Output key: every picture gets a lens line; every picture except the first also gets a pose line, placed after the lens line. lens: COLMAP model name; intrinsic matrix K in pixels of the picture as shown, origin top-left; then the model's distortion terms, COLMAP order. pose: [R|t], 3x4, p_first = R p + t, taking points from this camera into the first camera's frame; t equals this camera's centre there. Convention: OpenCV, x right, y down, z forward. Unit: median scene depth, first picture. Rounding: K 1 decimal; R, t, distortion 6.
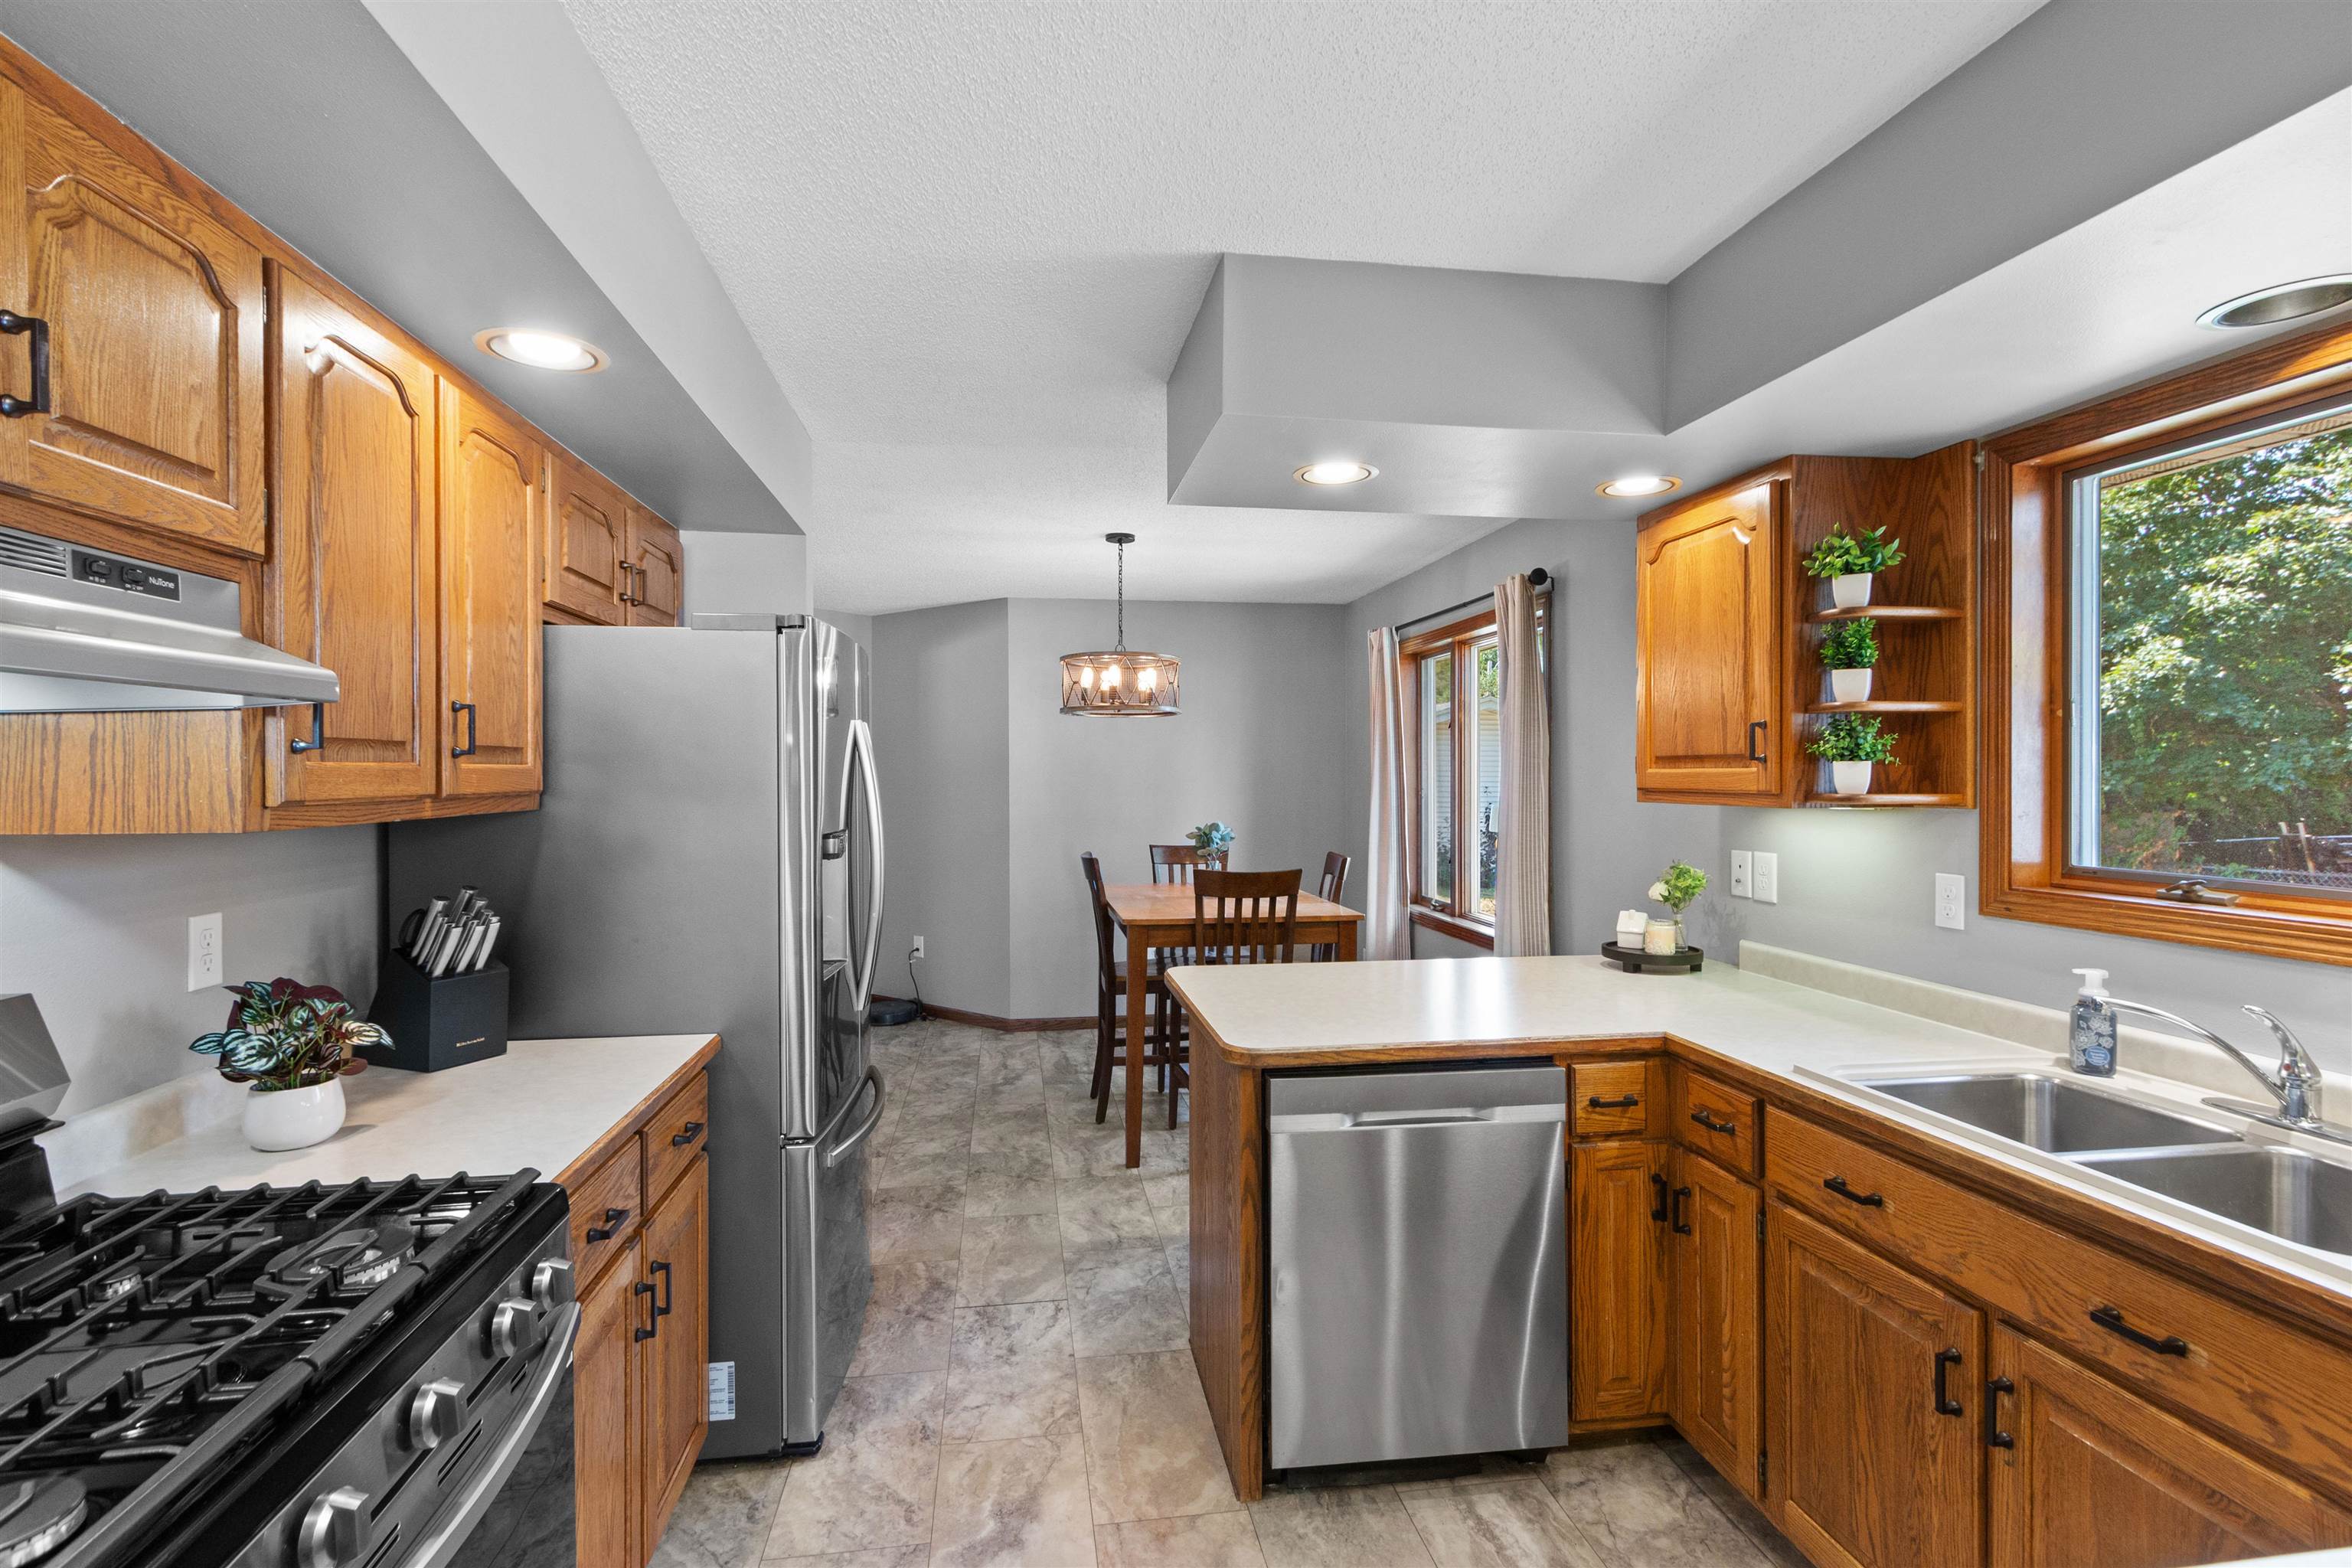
lens RADIAL K [[1124.3, 0, 1179.6], [0, 1124.3, 767.8], [0, 0, 1]] dist [0.003488, 0.000263]
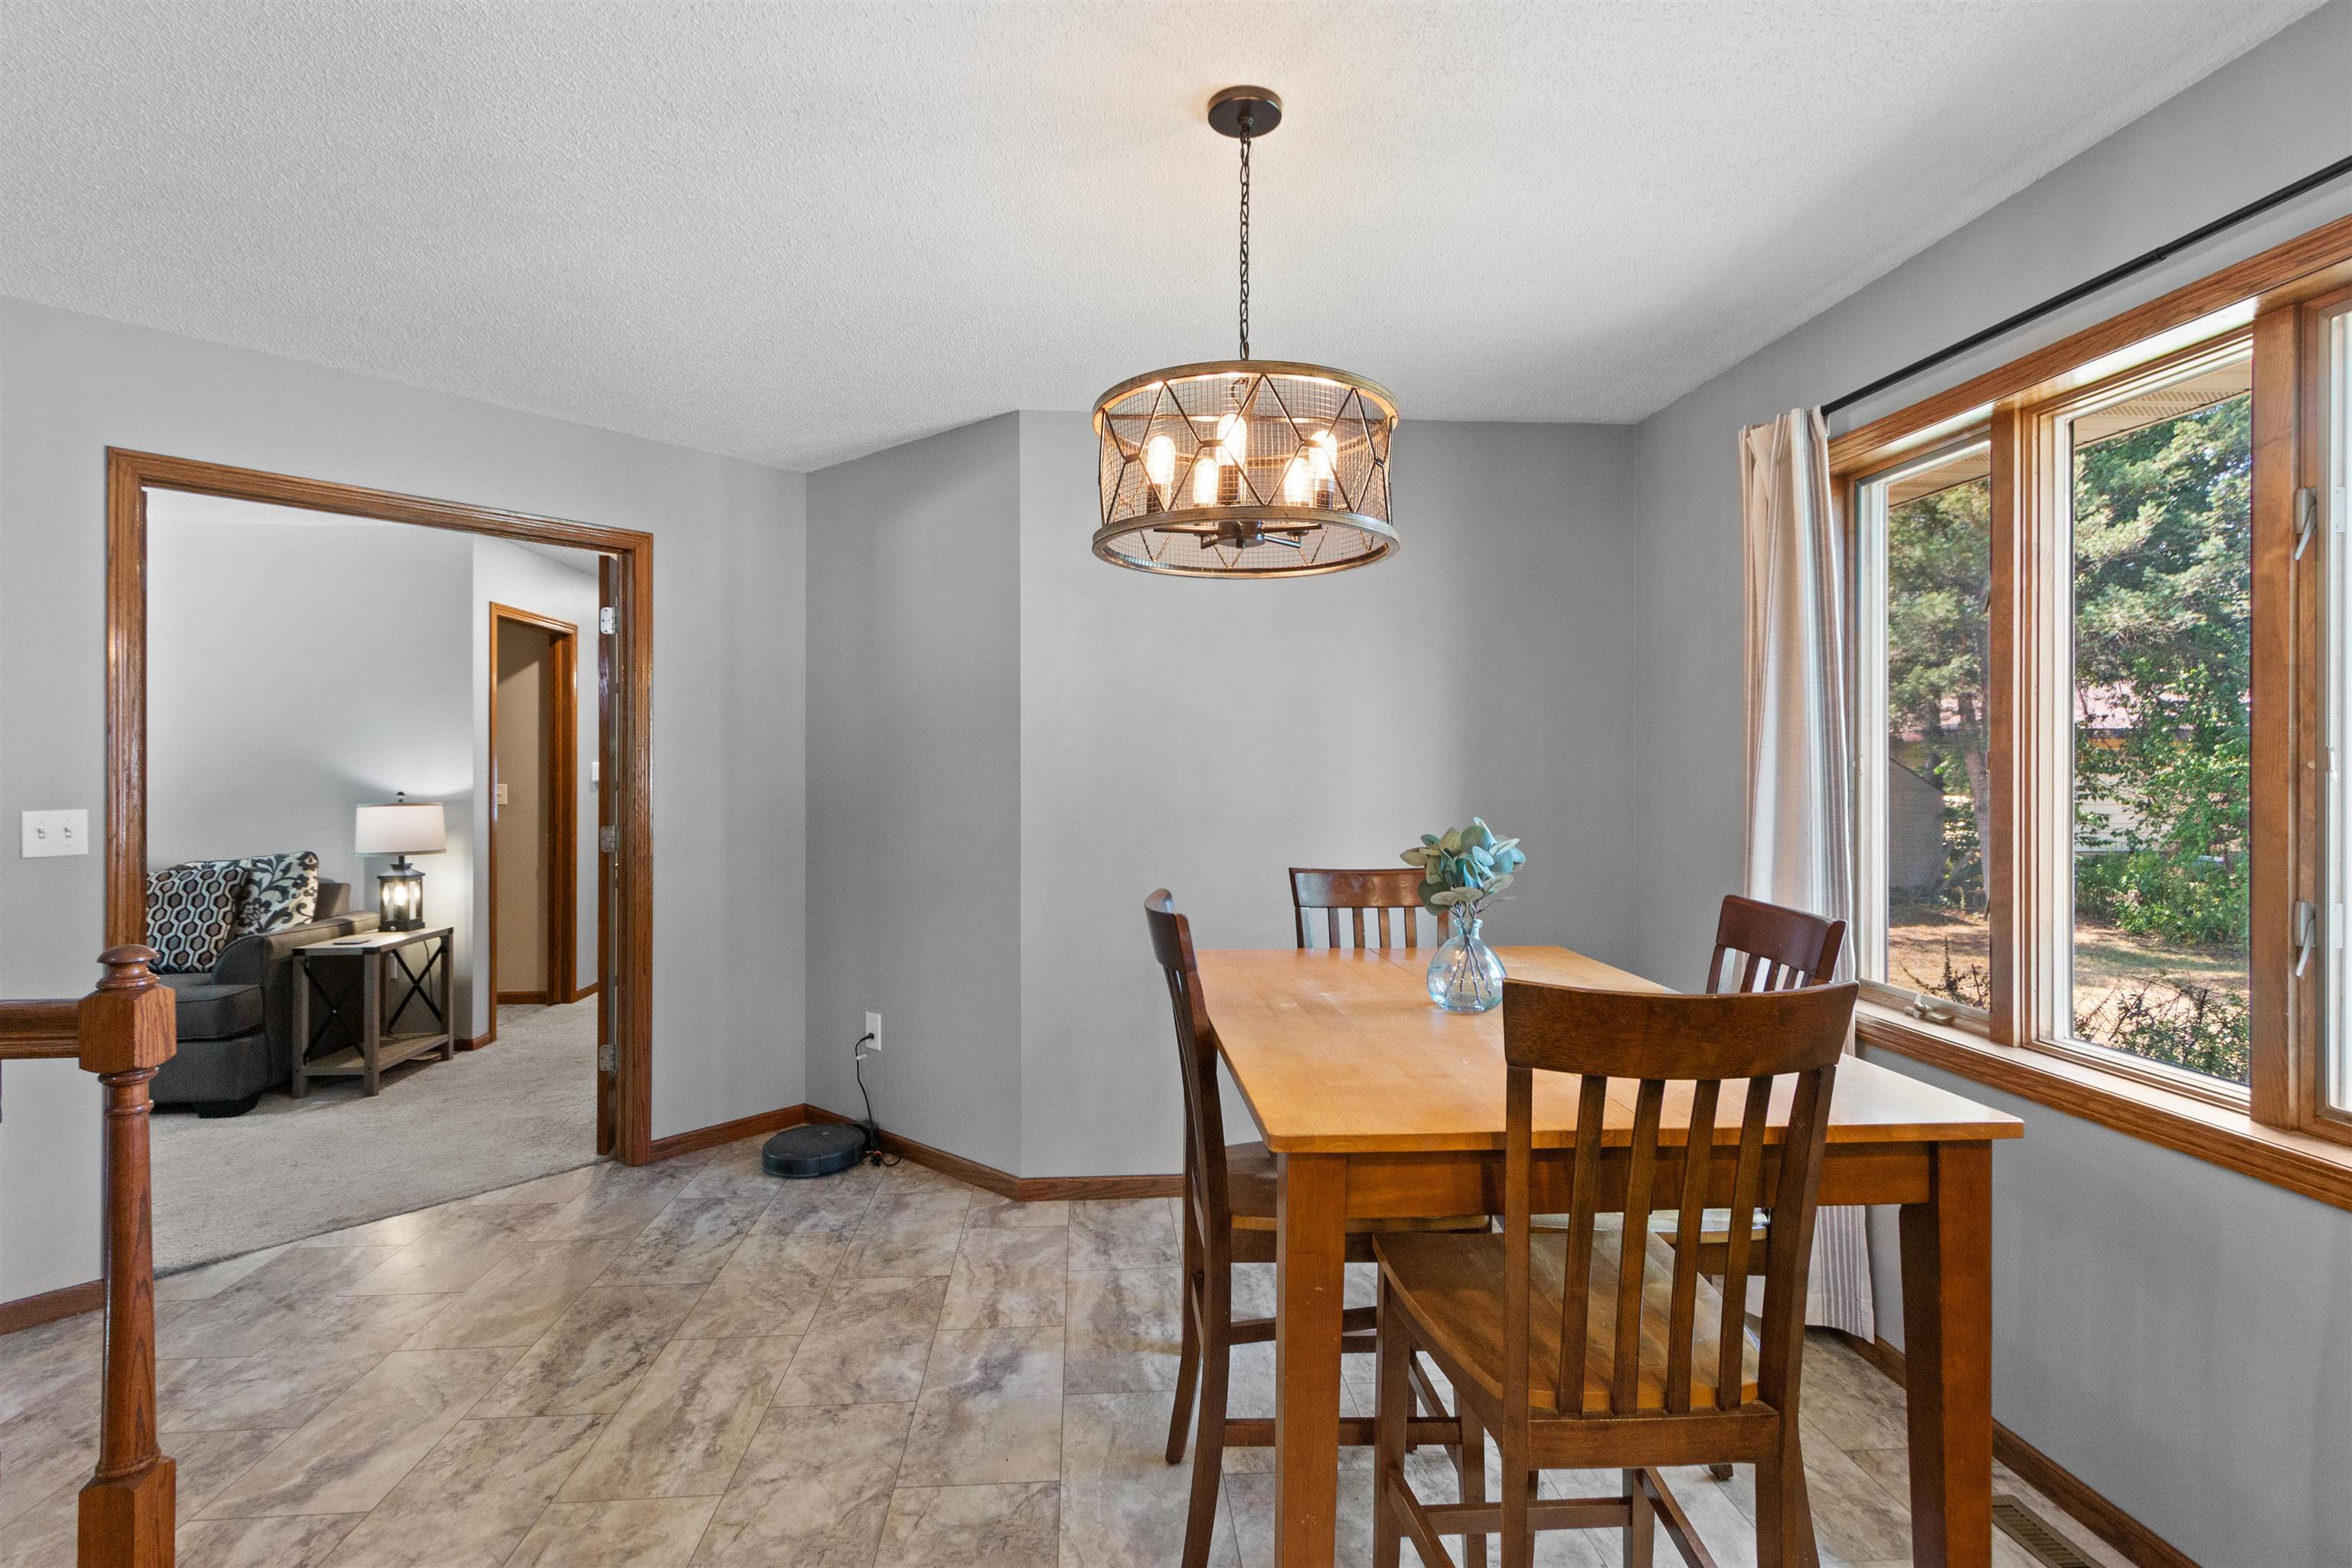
lens RADIAL K [[1124.3, 0, 1179.6], [0, 1124.3, 767.8], [0, 0, 1]] dist [0.003488, 0.000263]
pose [[0.997659, 0.003399, -0.068298, -0.042939], [-0.003186, 0.999990, 0.003225, 0.025086], [0.068309, -0.003000, 0.997660, 0.535478]]
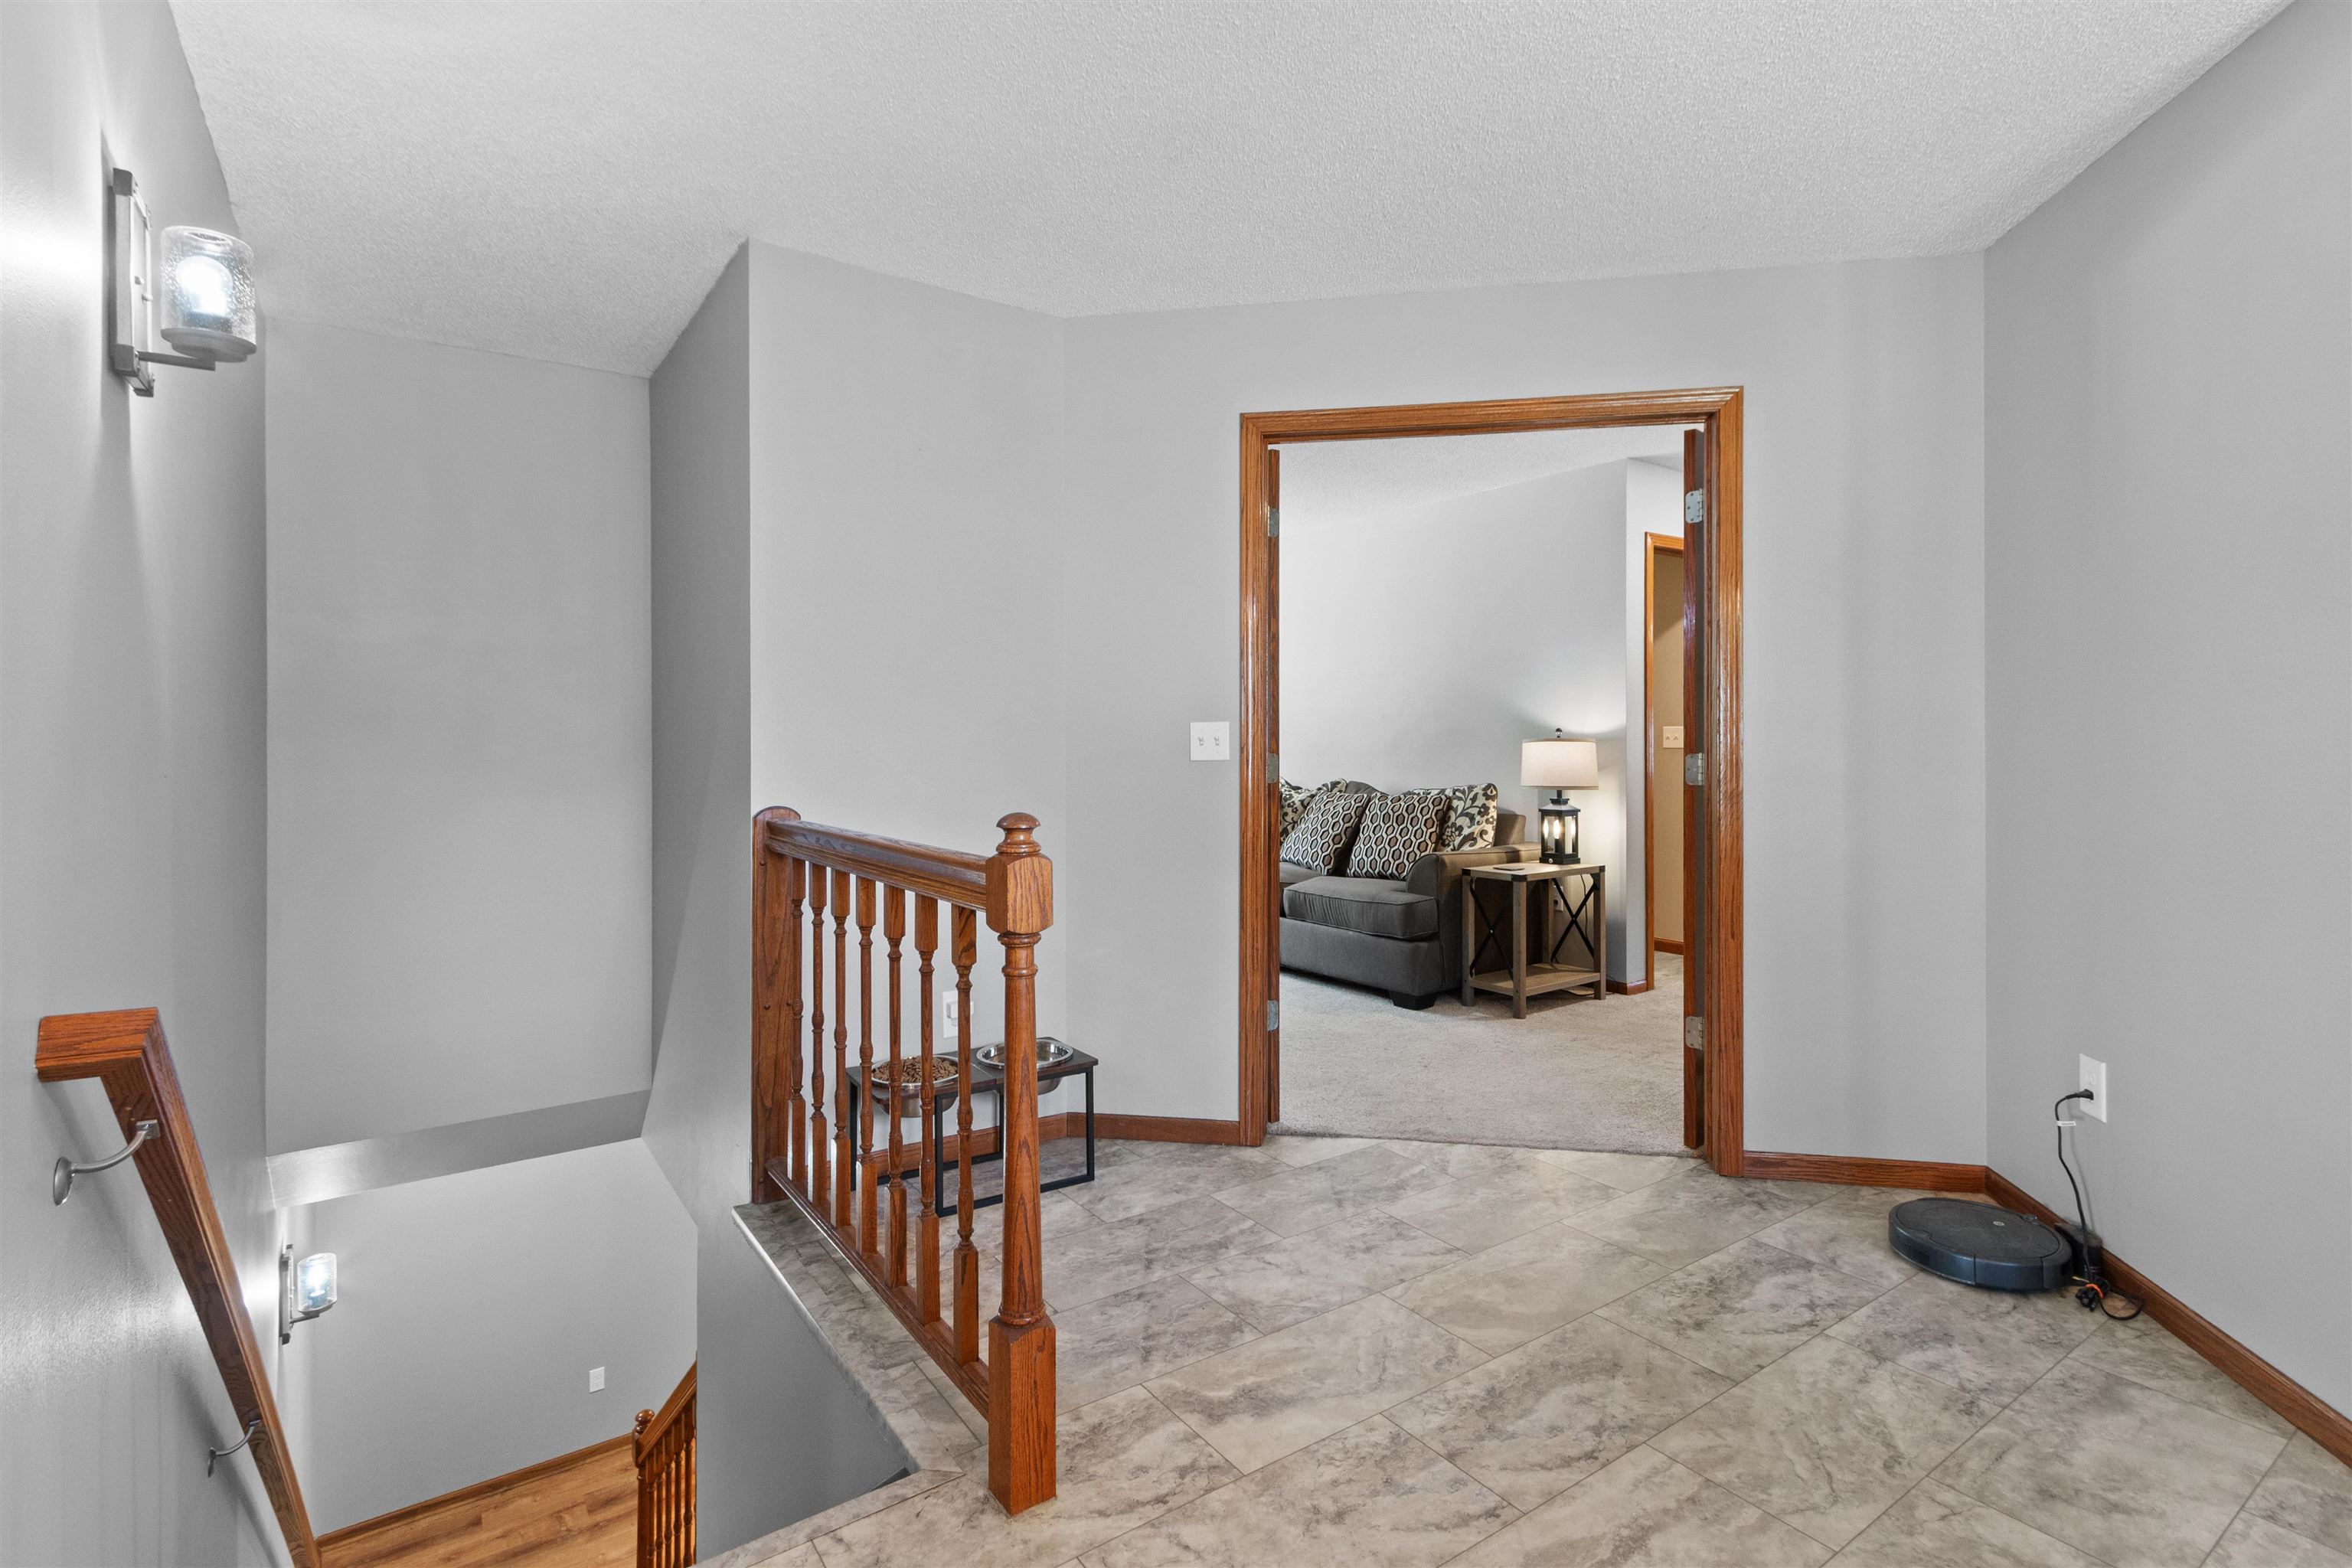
lens RADIAL K [[1102.3, 0, 1171.8], [0, 1102.3, 738.3], [0, 0, 1]] dist [0.000860, -0.001082]
pose [[0.433850, -0.000746, -0.900985, -0.049814], [0.008645, 0.999957, 0.003335, 0.052584], [0.900944, -0.009236, 0.433837, 0.720045]]
